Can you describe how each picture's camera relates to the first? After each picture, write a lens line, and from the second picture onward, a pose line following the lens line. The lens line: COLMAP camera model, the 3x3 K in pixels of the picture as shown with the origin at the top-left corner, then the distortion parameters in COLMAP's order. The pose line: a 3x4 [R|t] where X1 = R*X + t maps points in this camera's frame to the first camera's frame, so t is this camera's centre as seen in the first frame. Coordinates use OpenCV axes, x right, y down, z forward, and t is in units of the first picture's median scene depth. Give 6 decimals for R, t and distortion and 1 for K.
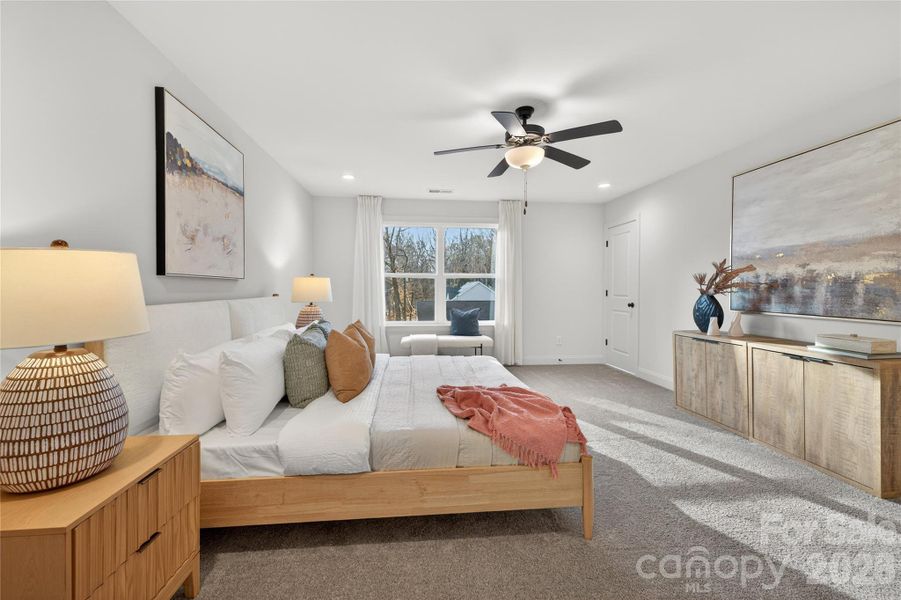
lens RADIAL K [[389.5, 0, 451.2], [0, 389.5, 296.8], [0, 0, 1]] dist [0.002620, -0.000277]
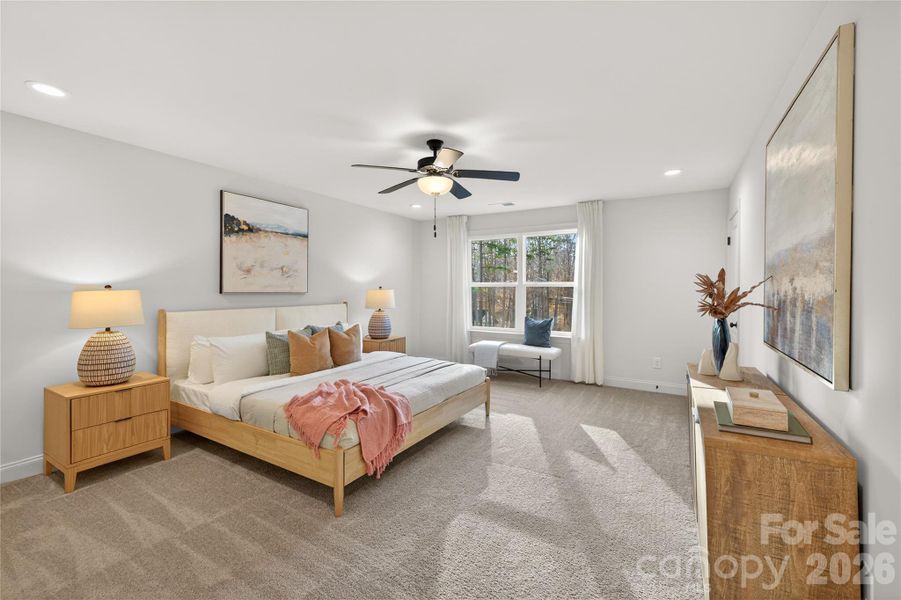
lens RADIAL K [[389.5, 0, 449.3], [0, 389.5, 293.0], [0, 0, 1]] dist [0.002620, -0.000277]
pose [[0.790759, 0.008993, -0.612061, 0.876307], [-0.015676, 0.999862, -0.005562, -0.047252], [0.611927, 0.013993, 0.790791, 0.158984]]
